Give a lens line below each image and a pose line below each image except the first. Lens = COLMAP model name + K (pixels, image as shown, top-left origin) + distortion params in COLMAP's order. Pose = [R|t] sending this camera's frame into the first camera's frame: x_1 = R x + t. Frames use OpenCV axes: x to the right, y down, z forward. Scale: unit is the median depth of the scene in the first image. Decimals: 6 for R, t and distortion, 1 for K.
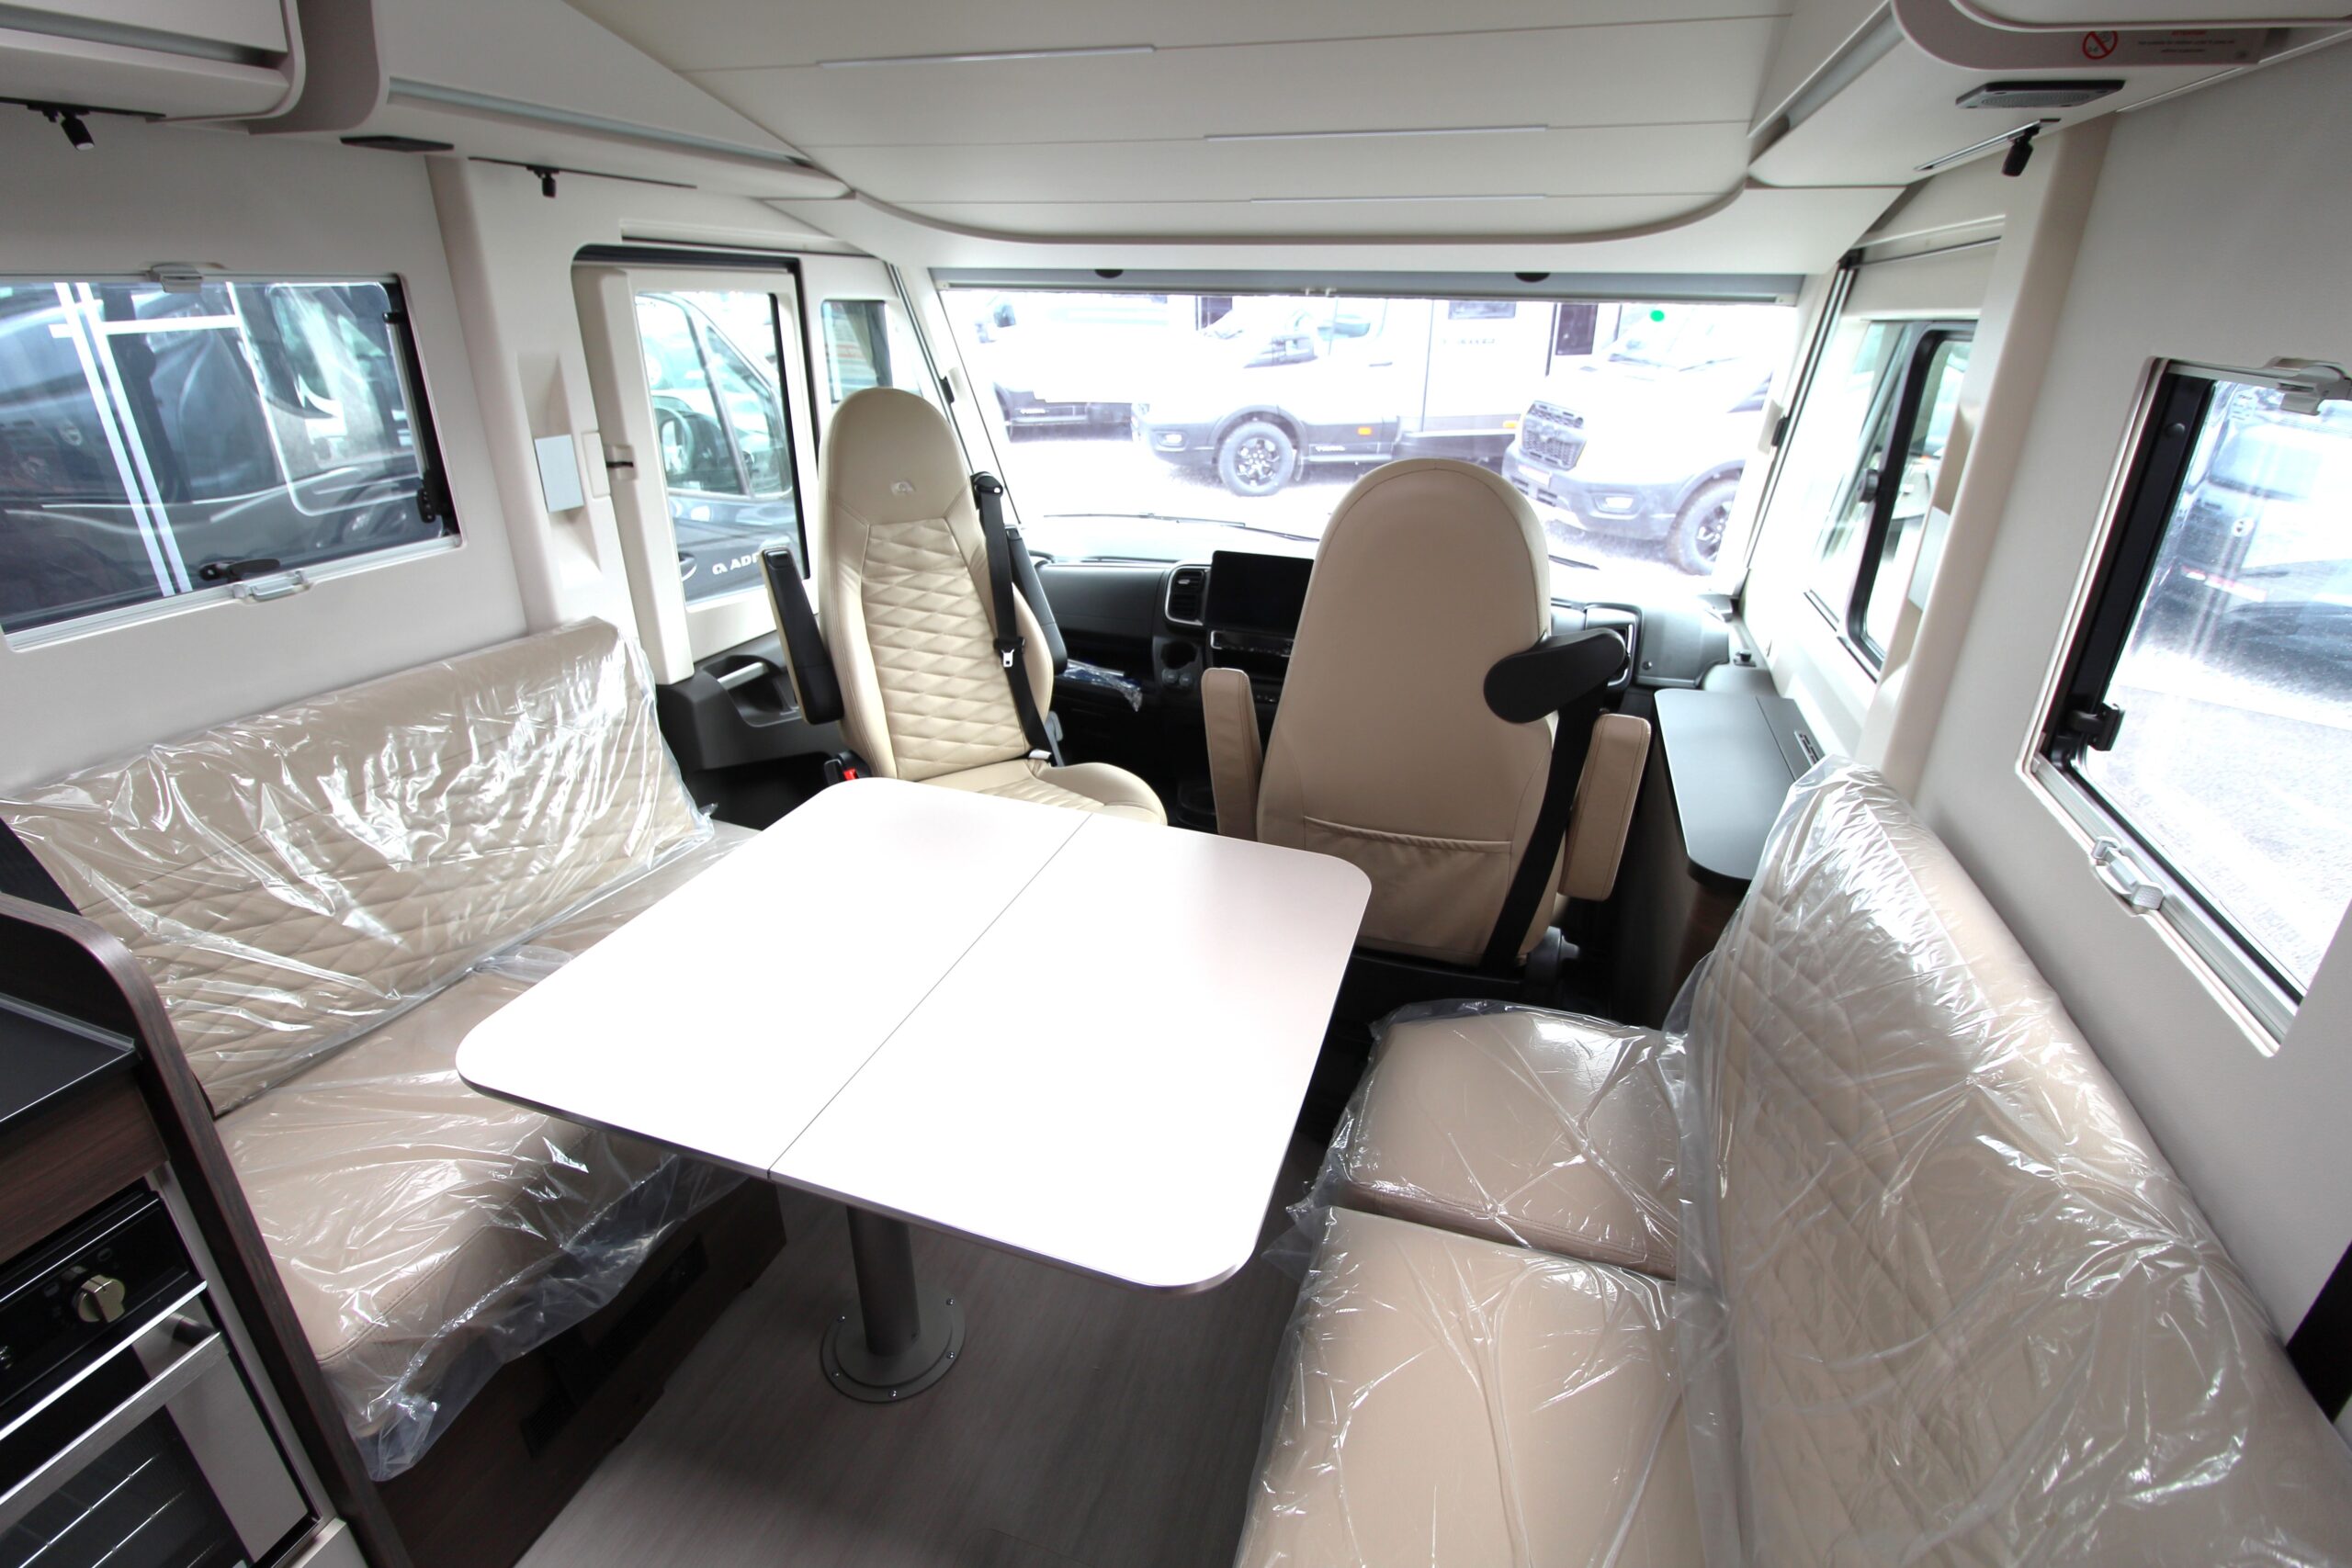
lens RADIAL K [[1091.8, 0, 1181.8], [0, 1091.8, 764.0], [0, 0, 1]] dist [-0.001535, -0.012647]
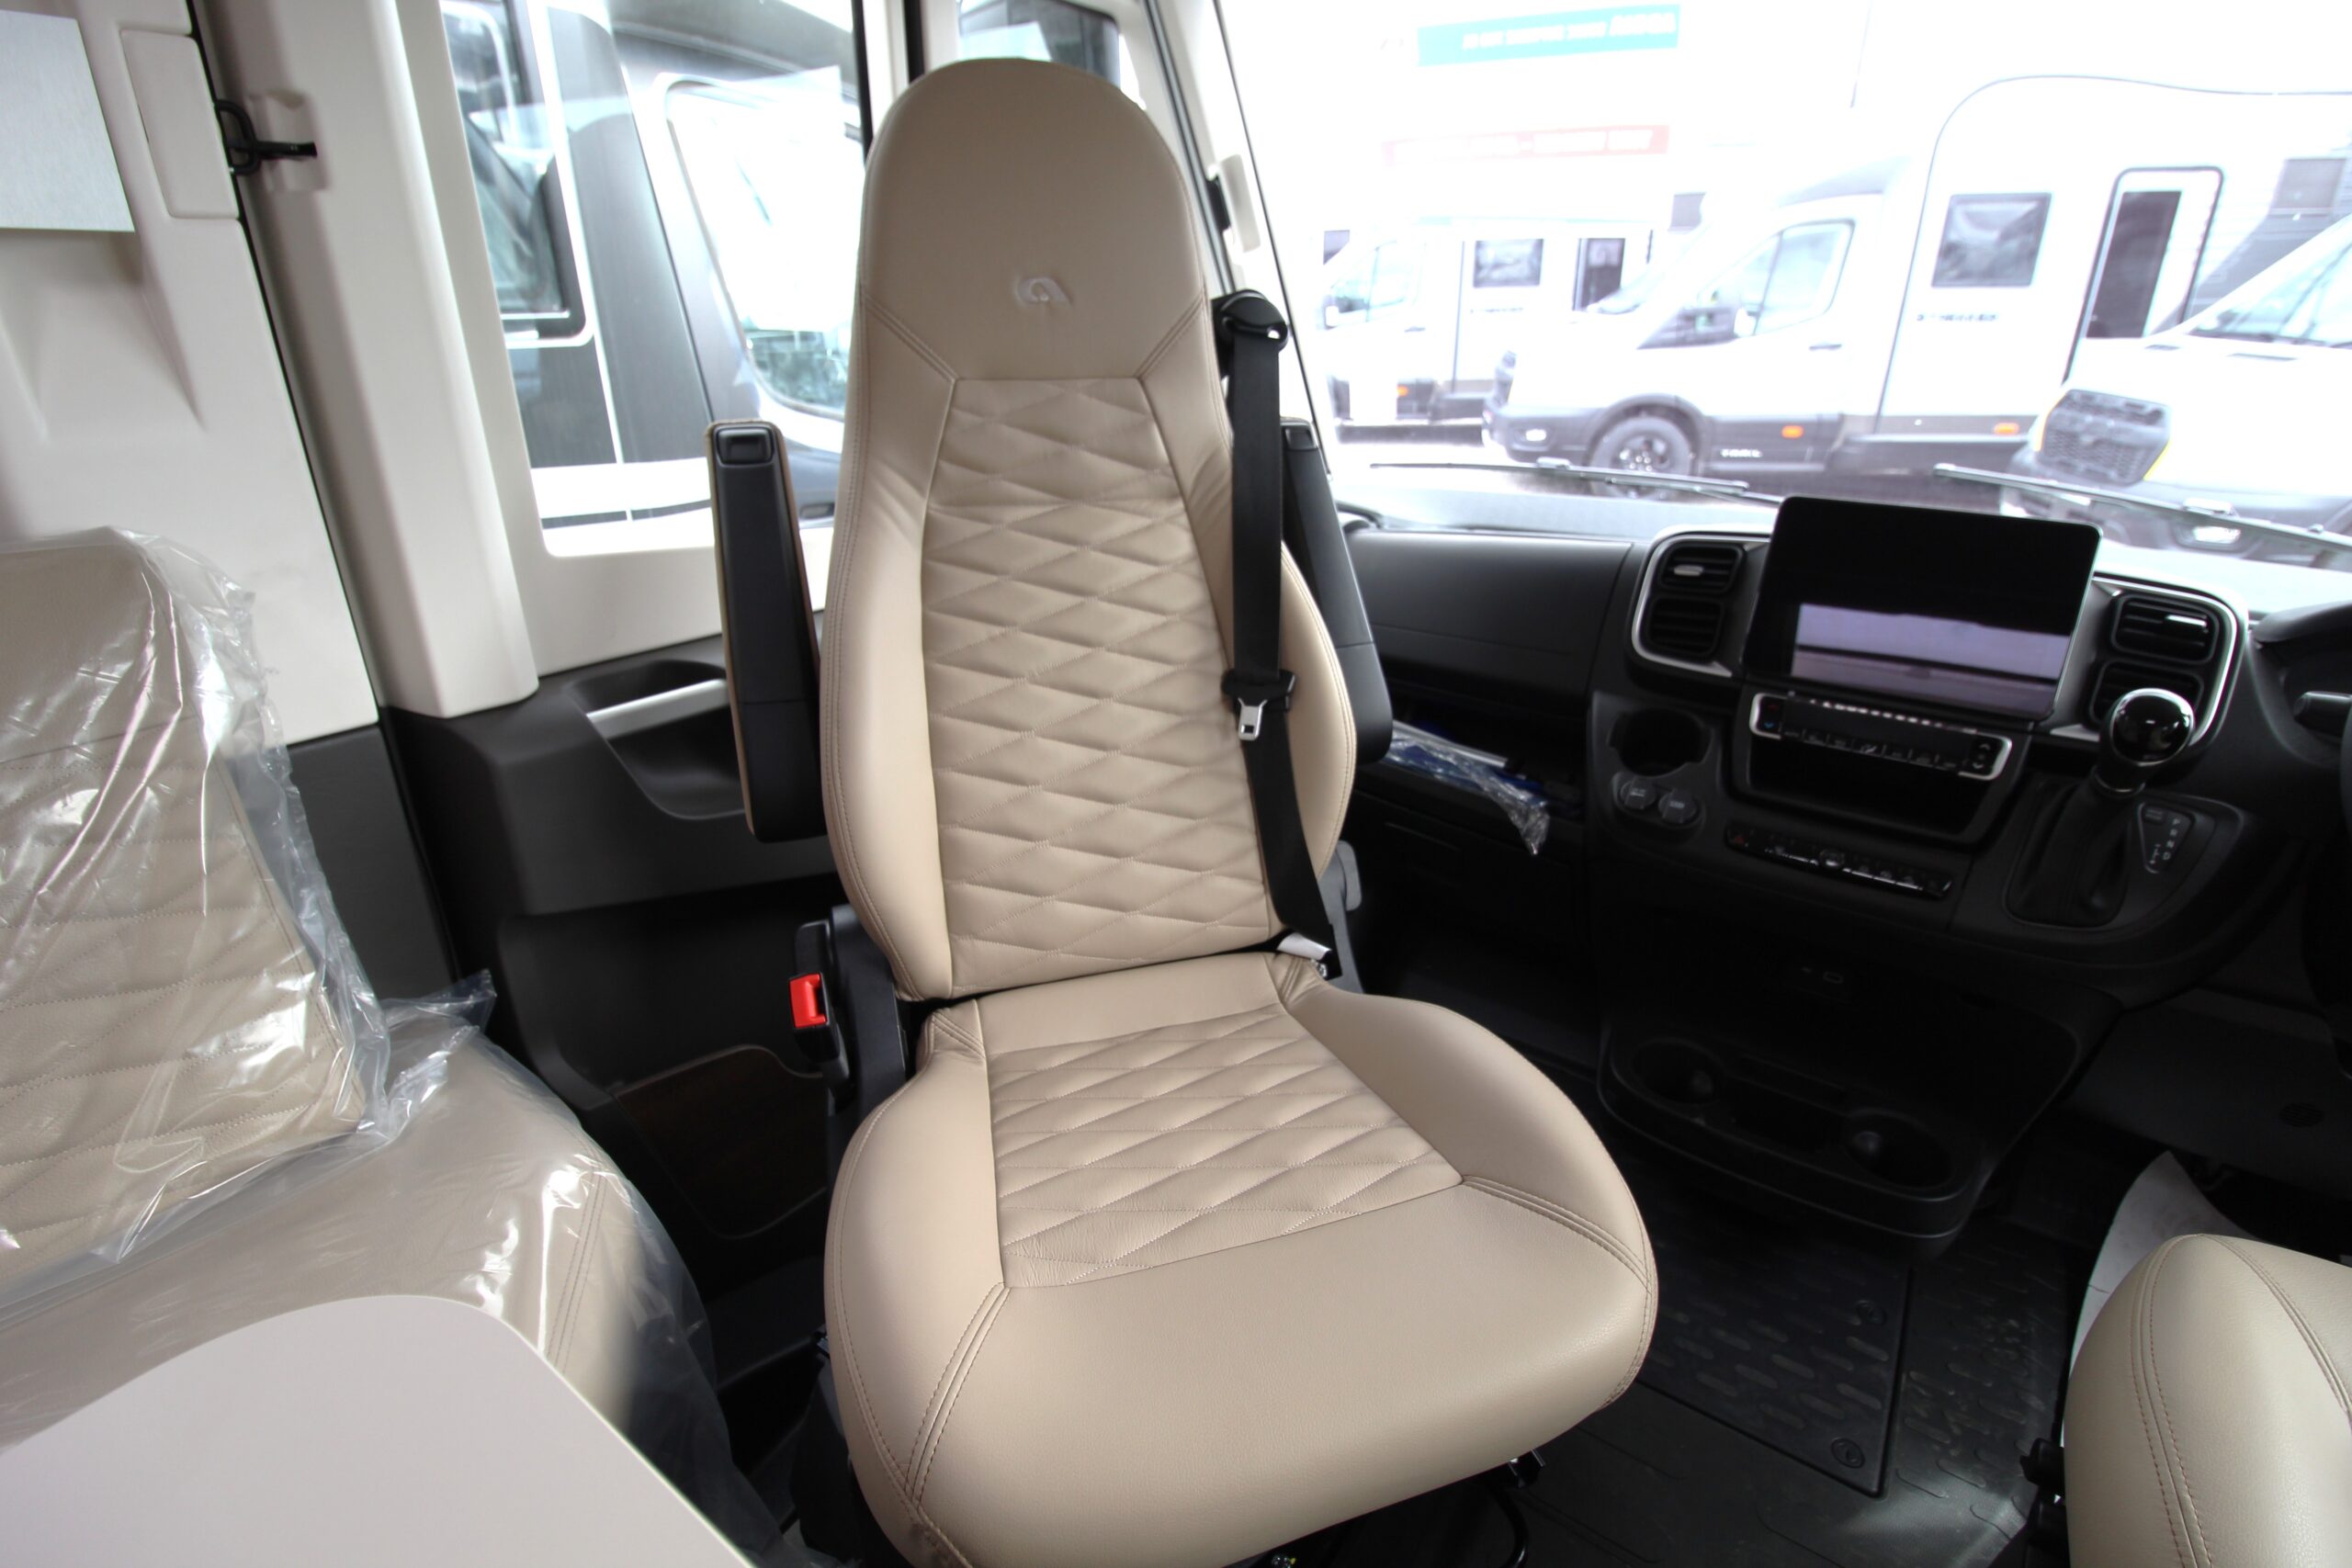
lens RADIAL K [[1091.8, 0, 1187.7], [0, 1091.8, 764.3], [0, 0, 1]] dist [-0.001535, -0.012647]
pose [[0.959128, 0.104626, -0.262918, -0.069863], [-0.109607, 0.993966, -0.004307, -0.074531], [0.260881, 0.032949, 0.964809, 0.585361]]
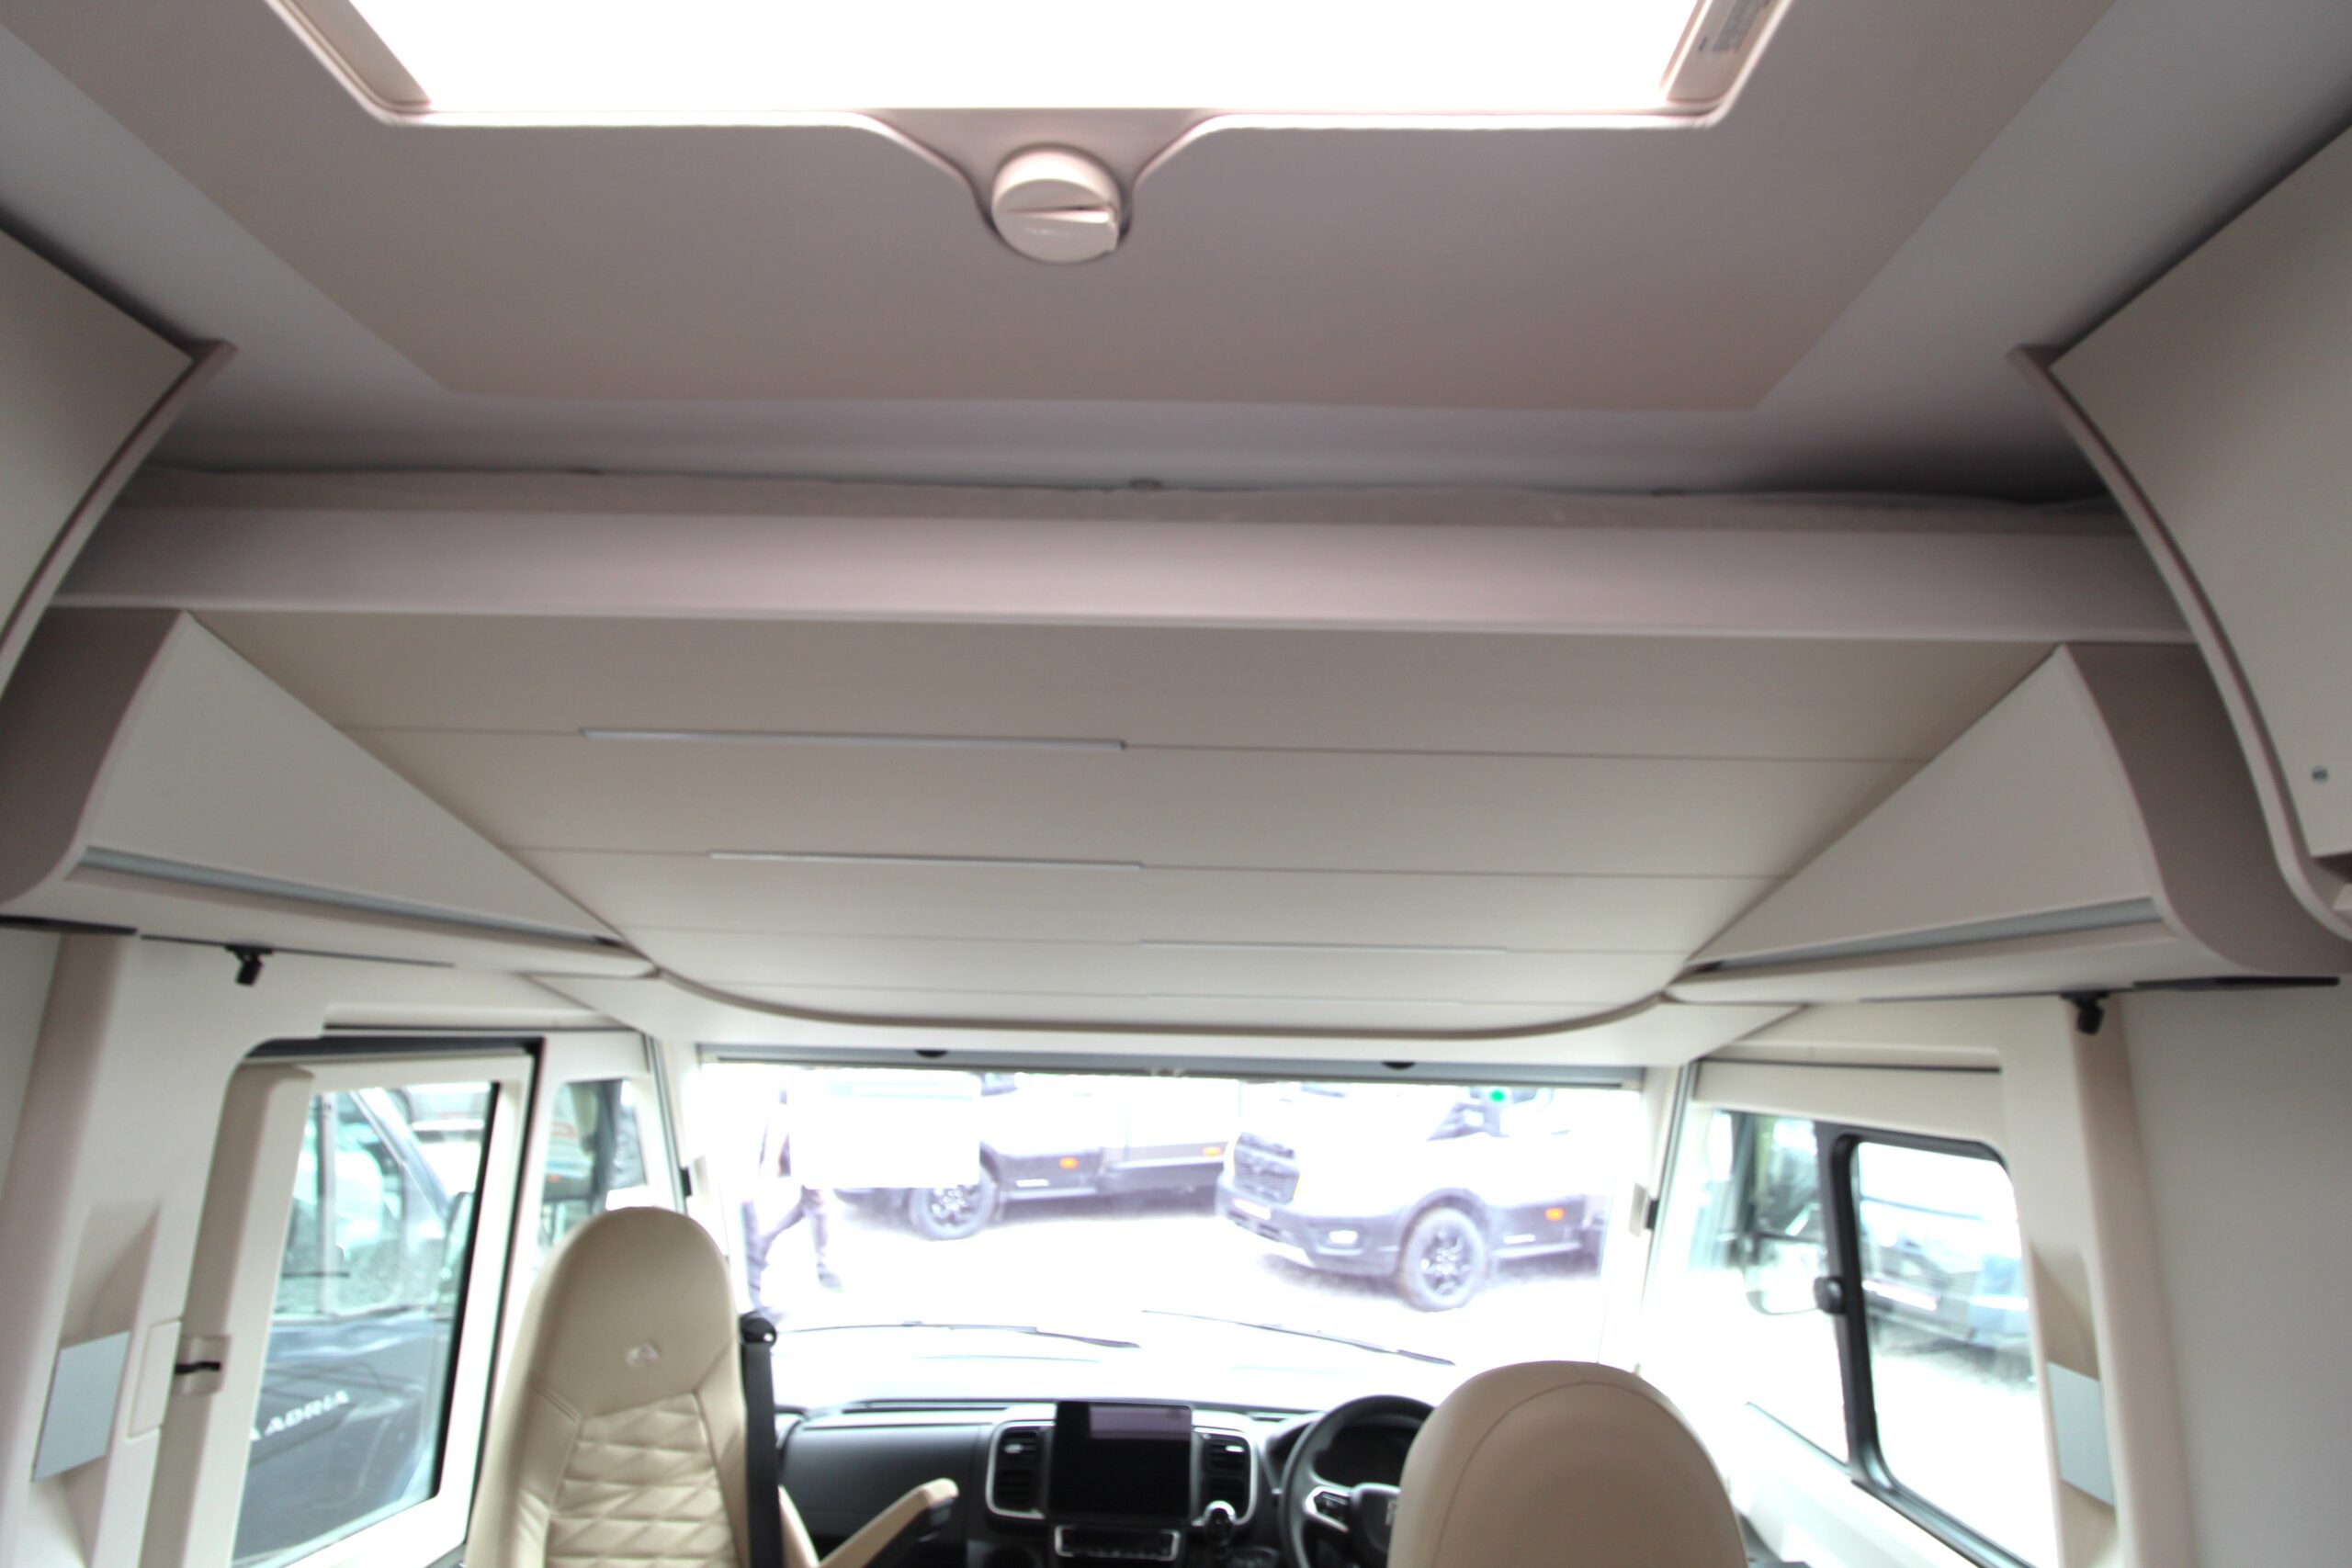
lens RADIAL K [[1091.8, 0, 1185.5], [0, 1091.8, 761.9], [0, 0, 1]] dist [-0.001535, -0.012647]
pose [[0.954906, 0.077347, 0.286656, -0.144343], [0.107158, 0.810616, -0.575690, -0.115664], [-0.276896, 0.580447, 0.765774, 0.140816]]
